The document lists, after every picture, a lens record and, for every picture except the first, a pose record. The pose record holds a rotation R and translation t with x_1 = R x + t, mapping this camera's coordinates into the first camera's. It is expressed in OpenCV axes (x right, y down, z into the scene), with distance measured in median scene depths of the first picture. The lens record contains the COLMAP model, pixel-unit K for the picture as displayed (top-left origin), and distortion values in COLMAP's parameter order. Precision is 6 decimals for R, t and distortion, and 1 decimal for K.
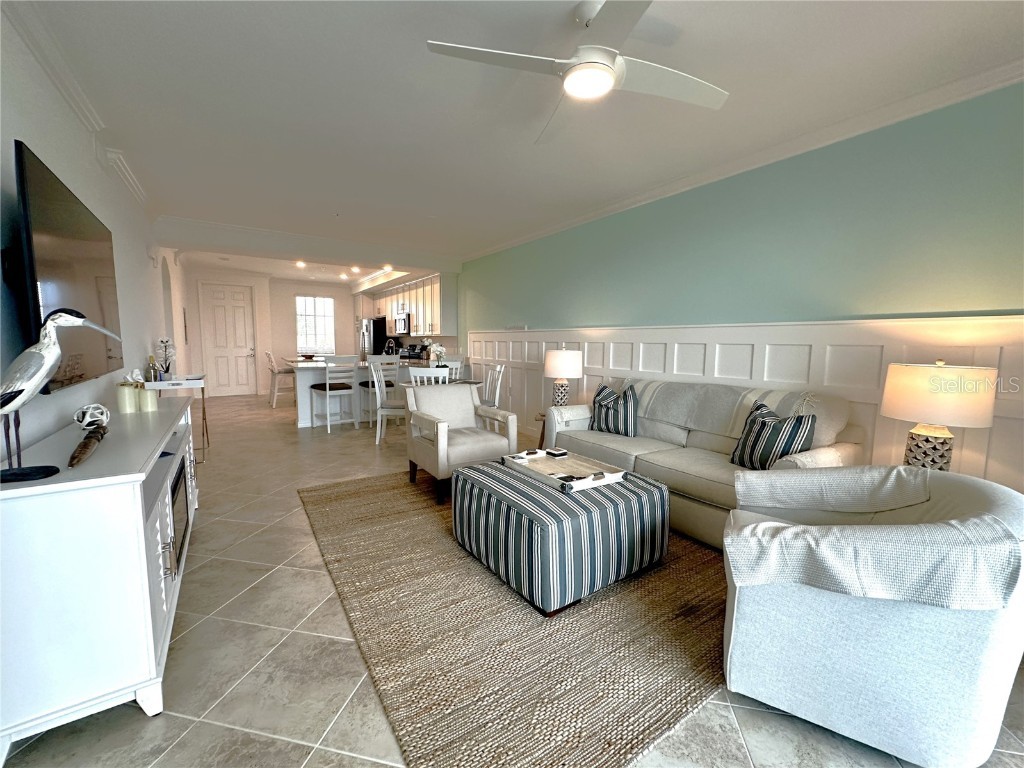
lens RADIAL K [[418.6, 0, 512.0], [0, 418.6, 384.0], [0, 0, 1]] dist [-0.000190, 0.000149]
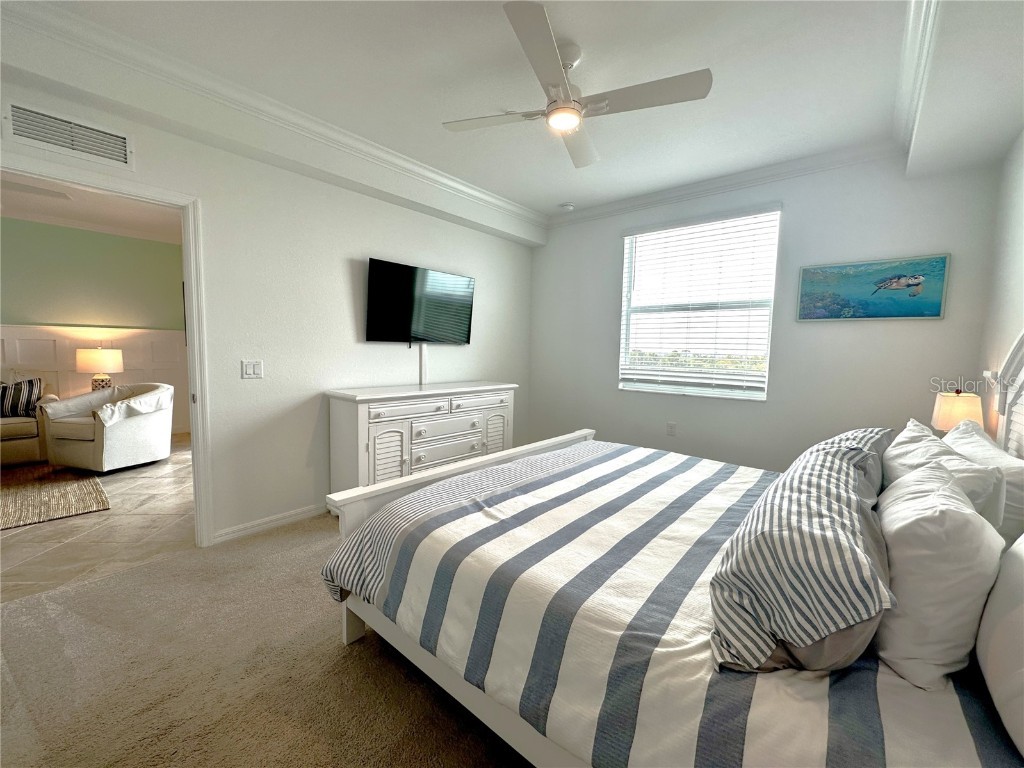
lens RADIAL K [[418.6, 0, 512.0], [0, 418.6, 384.0], [0, 0, 1]] dist [-0.000190, 0.000149]
pose [[-0.256133, -0.103463, 0.961089, -1.846820], [0.079674, 0.988613, 0.127659, 0.035128], [-0.963353, 0.109271, -0.244973, -0.632887]]
